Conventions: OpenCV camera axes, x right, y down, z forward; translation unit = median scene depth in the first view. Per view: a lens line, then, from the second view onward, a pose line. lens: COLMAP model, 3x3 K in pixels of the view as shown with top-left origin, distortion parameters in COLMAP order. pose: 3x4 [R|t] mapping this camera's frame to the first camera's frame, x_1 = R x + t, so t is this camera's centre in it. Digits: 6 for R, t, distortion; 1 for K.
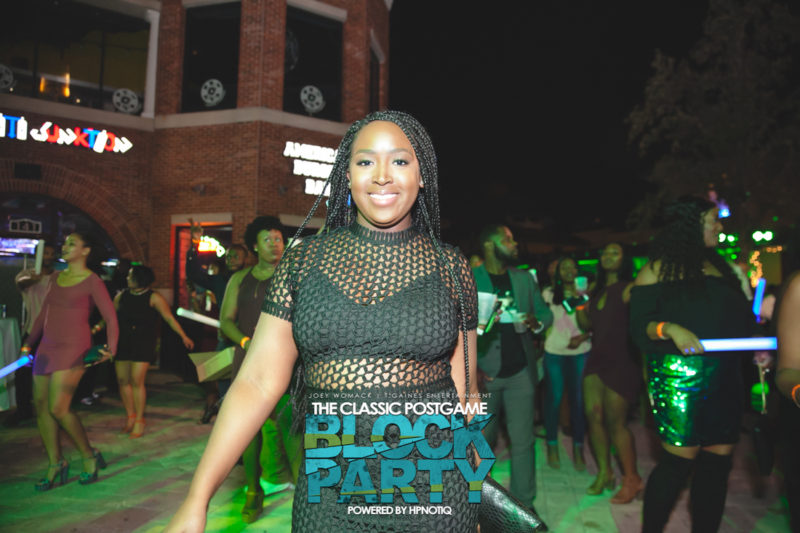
lens RADIAL K [[556.0, 0, 399.2], [0, 556.0, 266.0], [0, 0, 1]] dist [-0.101525, 0.078737]
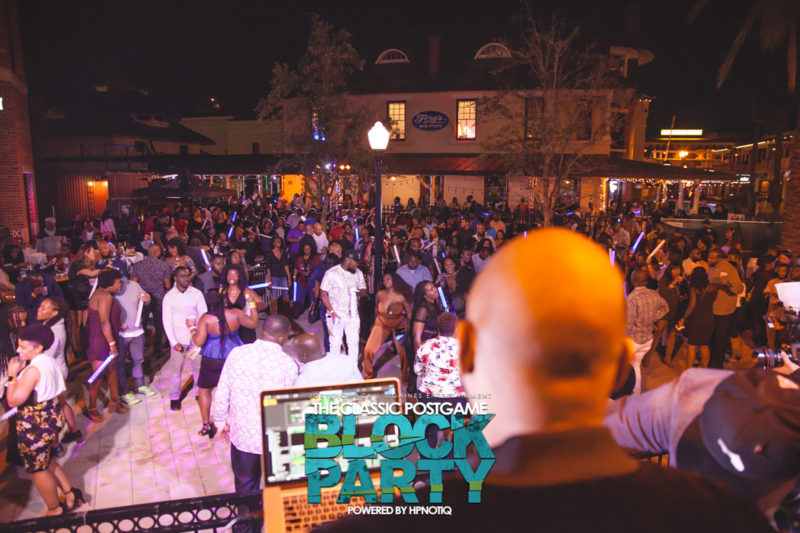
lens RADIAL K [[556.0, 0, 405.4], [0, 556.0, 268.4], [0, 0, 1]] dist [-0.101525, 0.078737]
pose [[0.774999, -0.102174, 0.623648, -0.171301], [-0.051959, 0.973200, 0.224011, -0.166403], [-0.629823, -0.206013, 0.748921, -0.321432]]
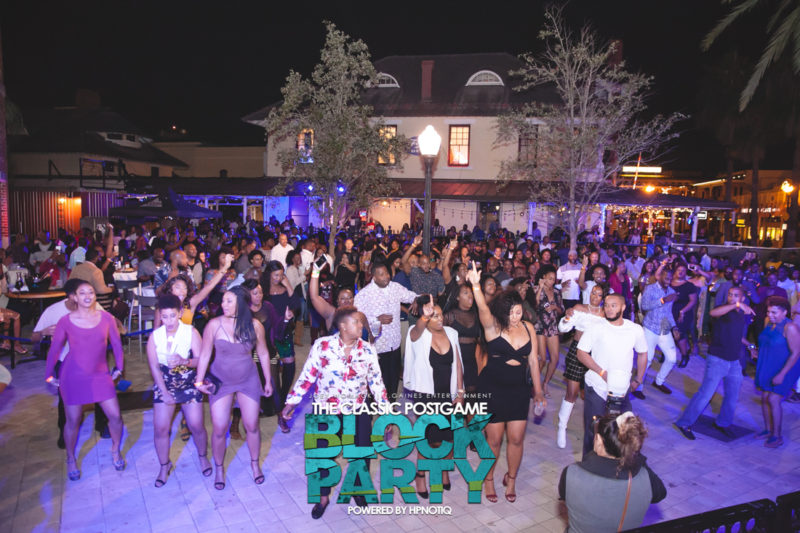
lens RADIAL K [[556.0, 0, 406.7], [0, 556.0, 269.4], [0, 0, 1]] dist [-0.101525, 0.078737]
pose [[0.721273, -0.057238, 0.690282, -0.223964], [-0.074697, 0.984340, 0.159672, -0.118437], [-0.688612, -0.166729, 0.705702, -0.187158]]
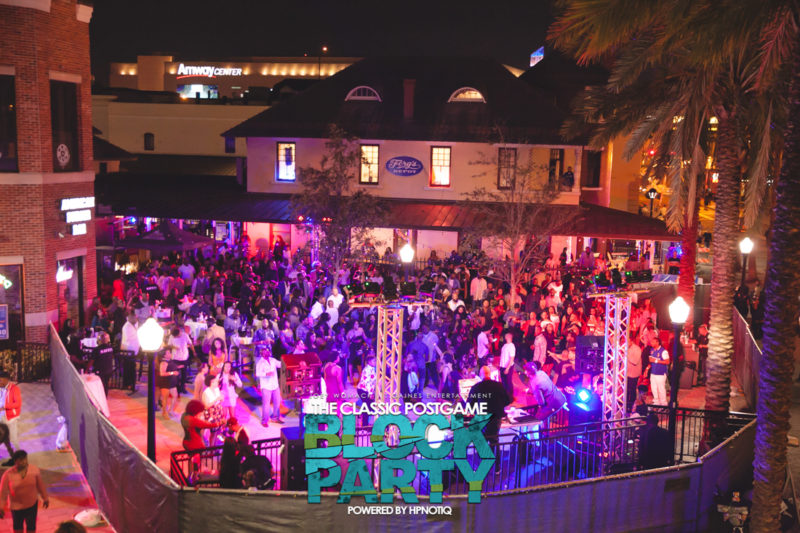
lens RADIAL K [[890.4, 0, 404.3], [0, 890.4, 266.2], [0, 0, 1]] dist [0.018519, 0.000000]
pose [[0.704309, -0.092445, 0.703848, -1.141238], [-0.073831, 0.976569, 0.202144, -0.558741], [-0.706044, -0.194337, 0.680981, -1.064914]]
